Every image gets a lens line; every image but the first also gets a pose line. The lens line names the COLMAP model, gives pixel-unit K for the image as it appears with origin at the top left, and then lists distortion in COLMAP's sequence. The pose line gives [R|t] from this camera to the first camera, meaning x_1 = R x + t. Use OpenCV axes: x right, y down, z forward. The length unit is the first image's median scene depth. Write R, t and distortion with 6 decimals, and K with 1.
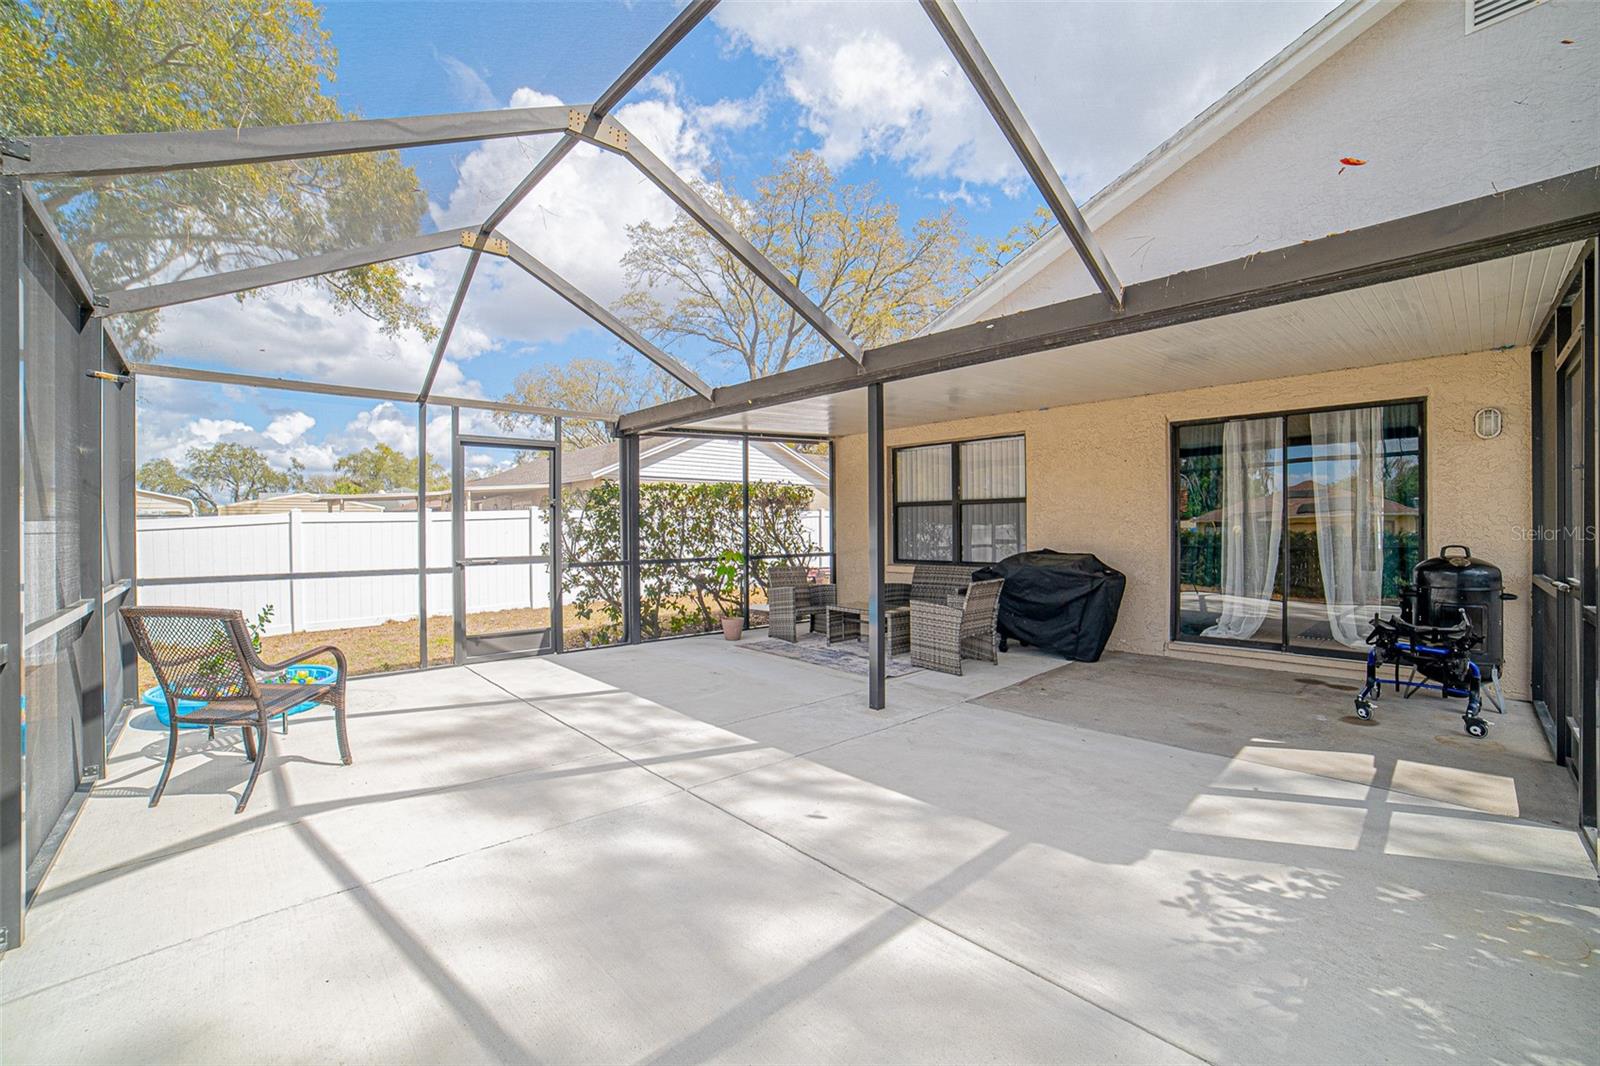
lens RADIAL K [[663.5, 0, 795.2], [0, 663.5, 530.2], [0, 0, 1]] dist [-0.102233, 0.034608]
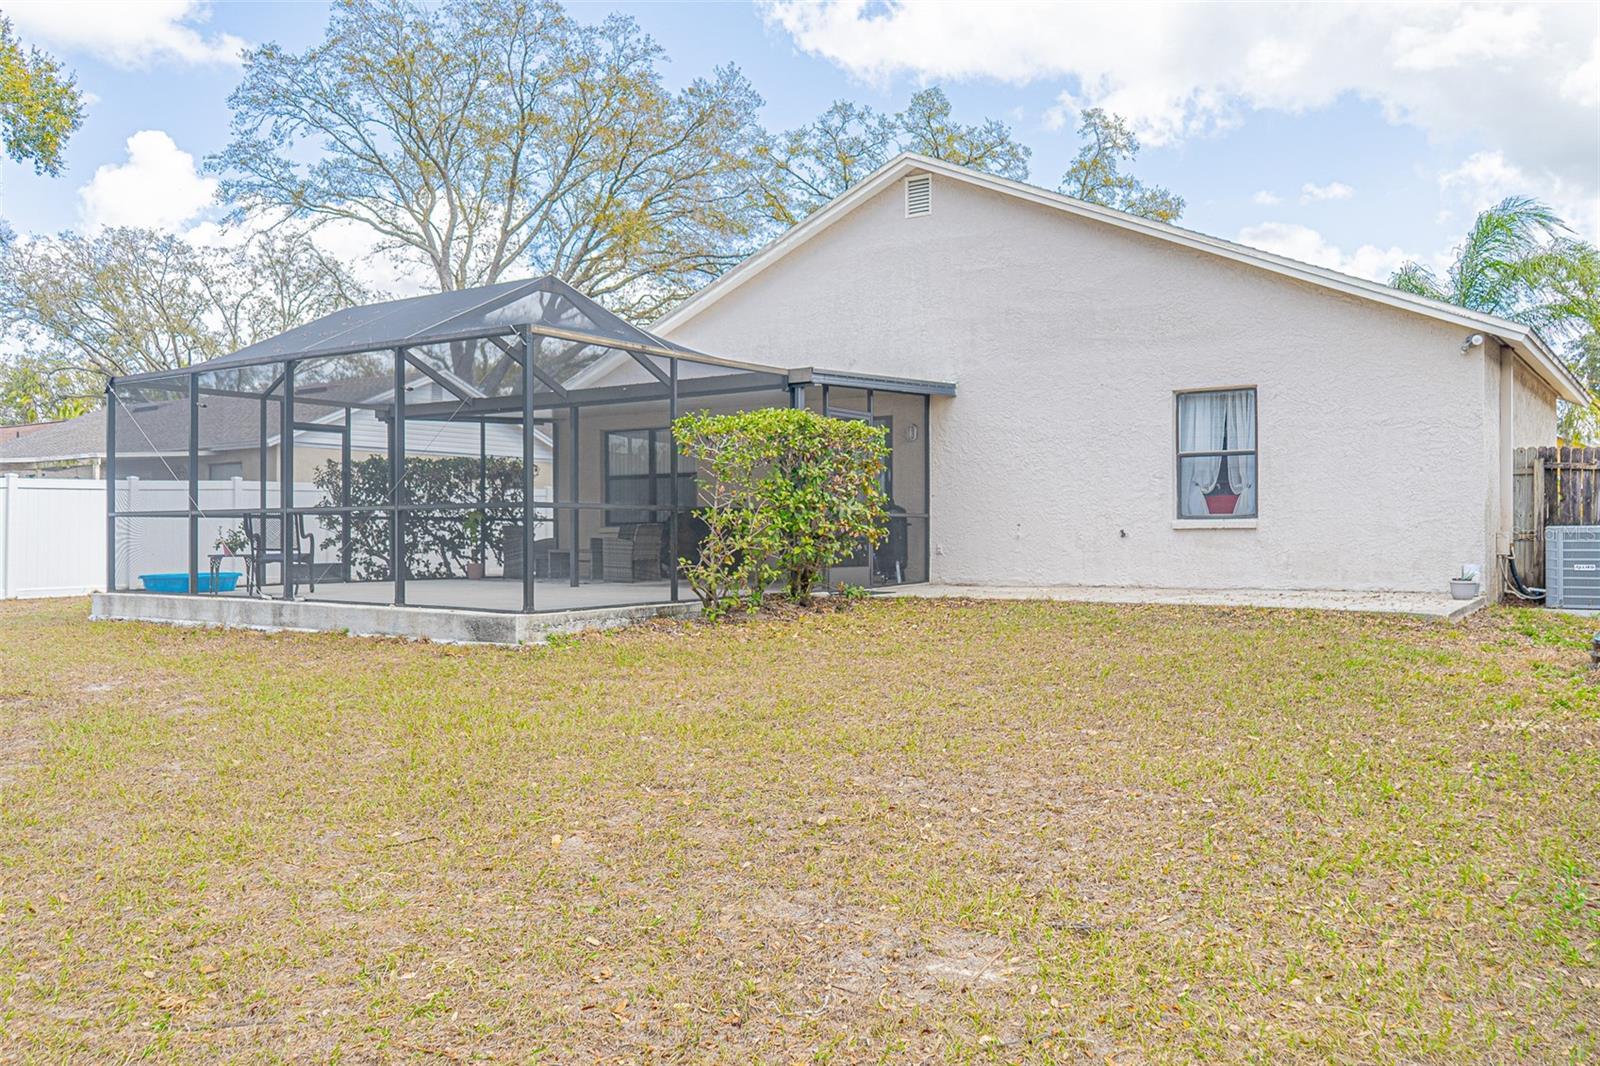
lens RADIAL K [[1288.1, 0, 800.0], [0, 1288.1, 533.0], [0, 0, 1]] dist [0.001335, 0.000450]
pose [[0.974259, -0.000761, 0.225429, -0.040550], [0.002245, 0.999977, -0.006327, 0.081422], [-0.225419, 0.006670, 0.974239, -1.398528]]
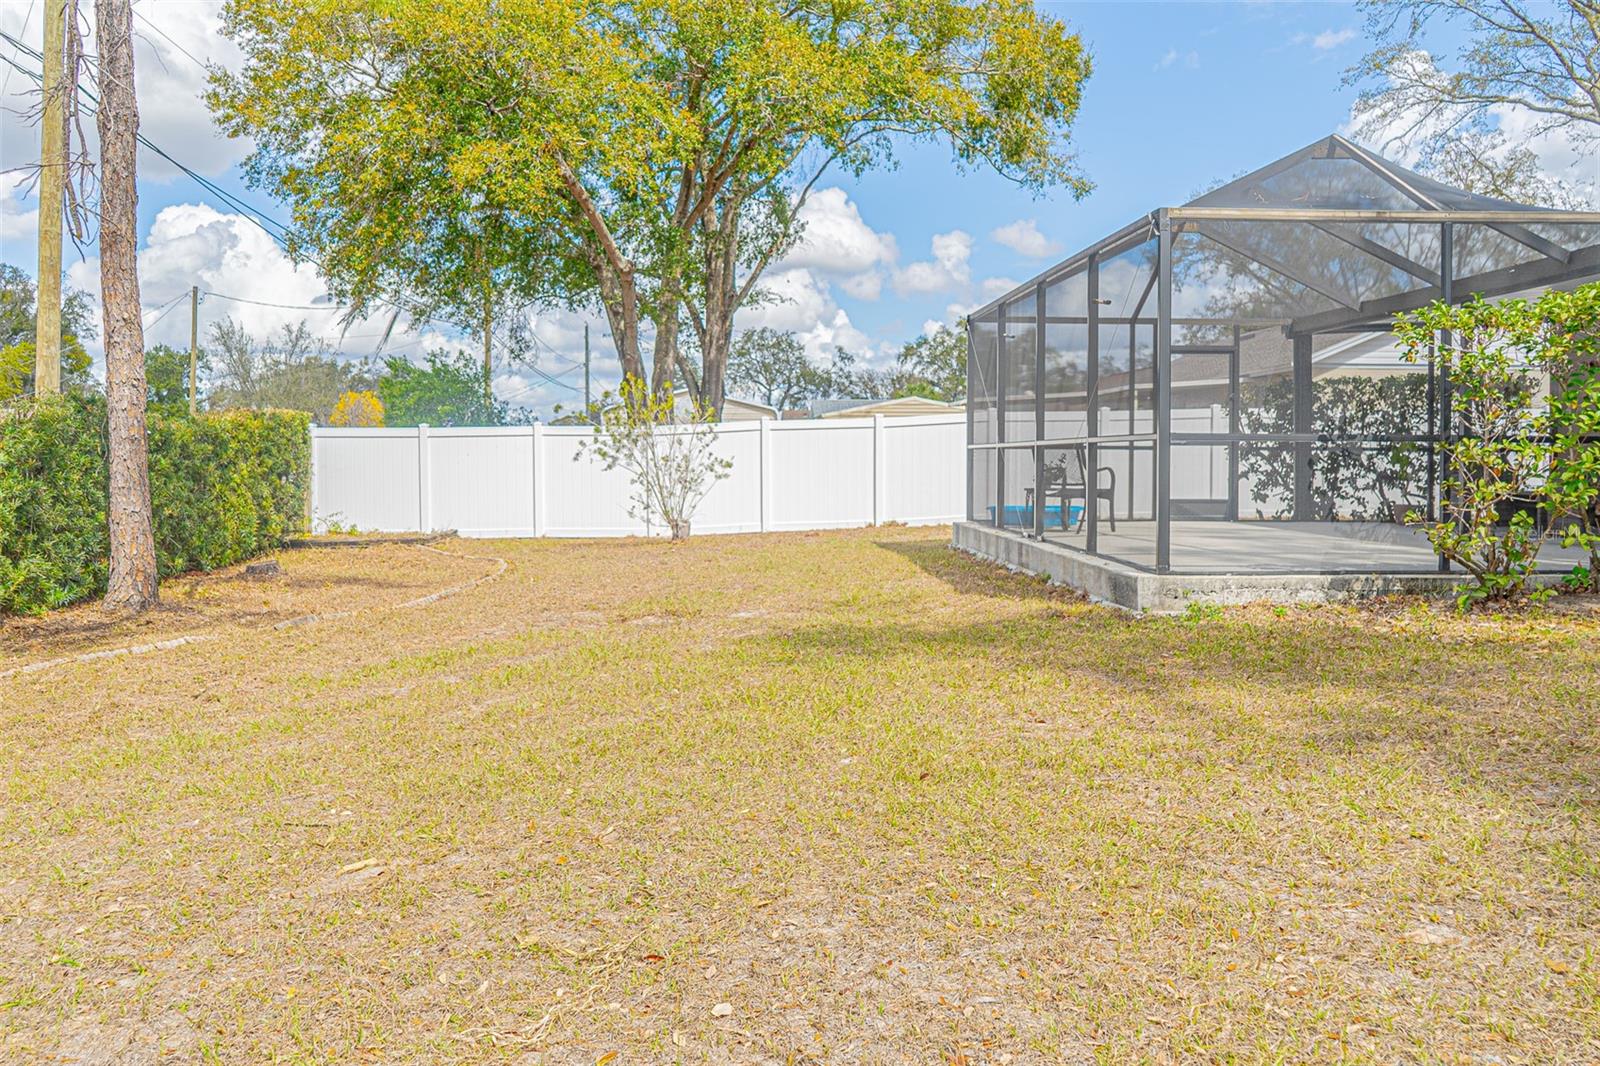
lens RADIAL K [[1300.9, 0, 799.2], [0, 1300.9, 479.3], [0, 0, 1]] dist [0.039686, -0.067769]
pose [[0.774164, 0.018154, -0.632725, 0.418721], [-0.011398, 0.999826, 0.014740, 0.065585], [0.632883, -0.004199, 0.774236, -1.069297]]
